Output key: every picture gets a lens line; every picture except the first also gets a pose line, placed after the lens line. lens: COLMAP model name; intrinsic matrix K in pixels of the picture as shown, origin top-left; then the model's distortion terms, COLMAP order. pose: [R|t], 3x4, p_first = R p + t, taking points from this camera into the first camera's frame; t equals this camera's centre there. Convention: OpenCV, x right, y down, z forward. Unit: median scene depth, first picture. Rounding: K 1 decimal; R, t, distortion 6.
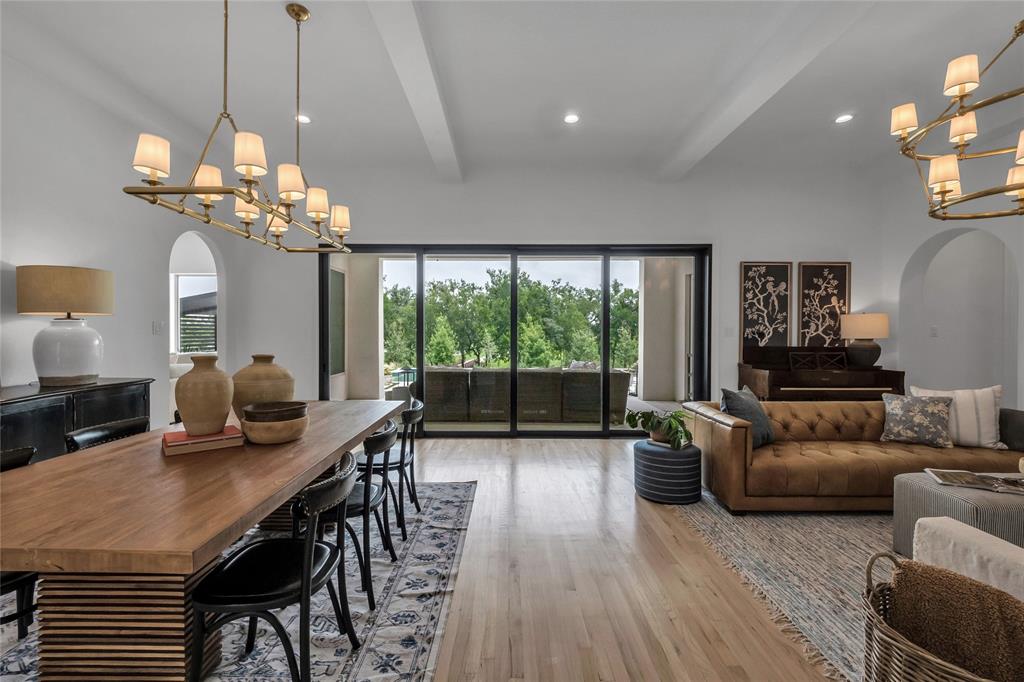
lens RADIAL K [[437.4, 0, 500.9], [0, 437.4, 340.9], [0, 0, 1]] dist [-0.000531, -0.000635]
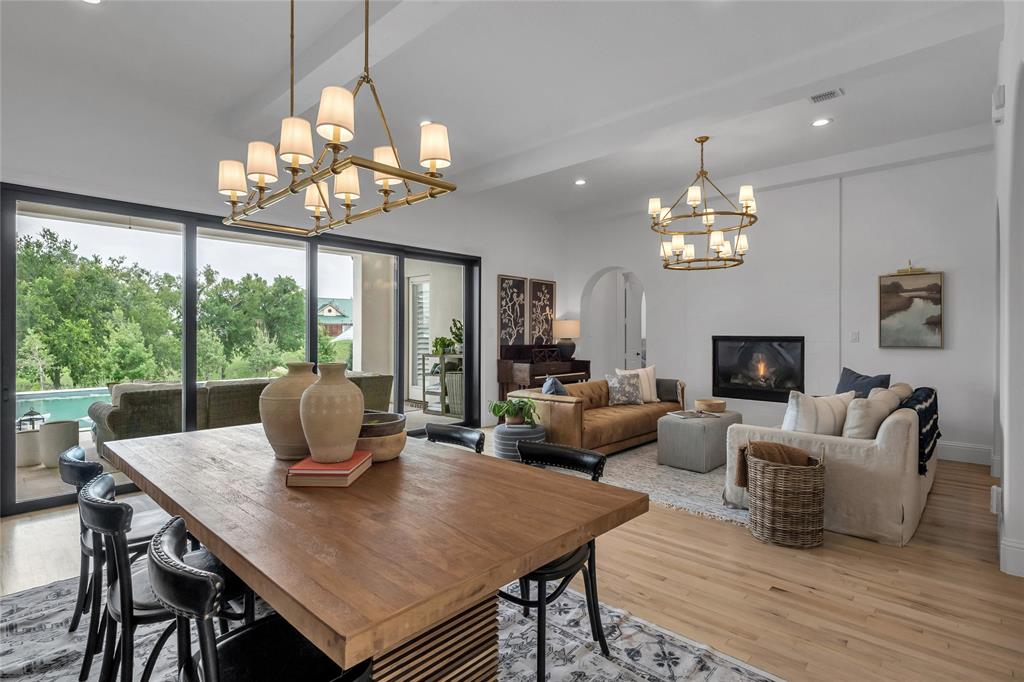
lens RADIAL K [[517.9, 0, 492.7], [0, 517.9, 339.9], [0, 0, 1]] dist [0.001836, 0.000330]
pose [[0.677402, -0.008972, 0.735558, -0.503364], [0.014443, 0.999895, -0.001105, -0.001398], [-0.735471, 0.011372, 0.677461, 0.057929]]
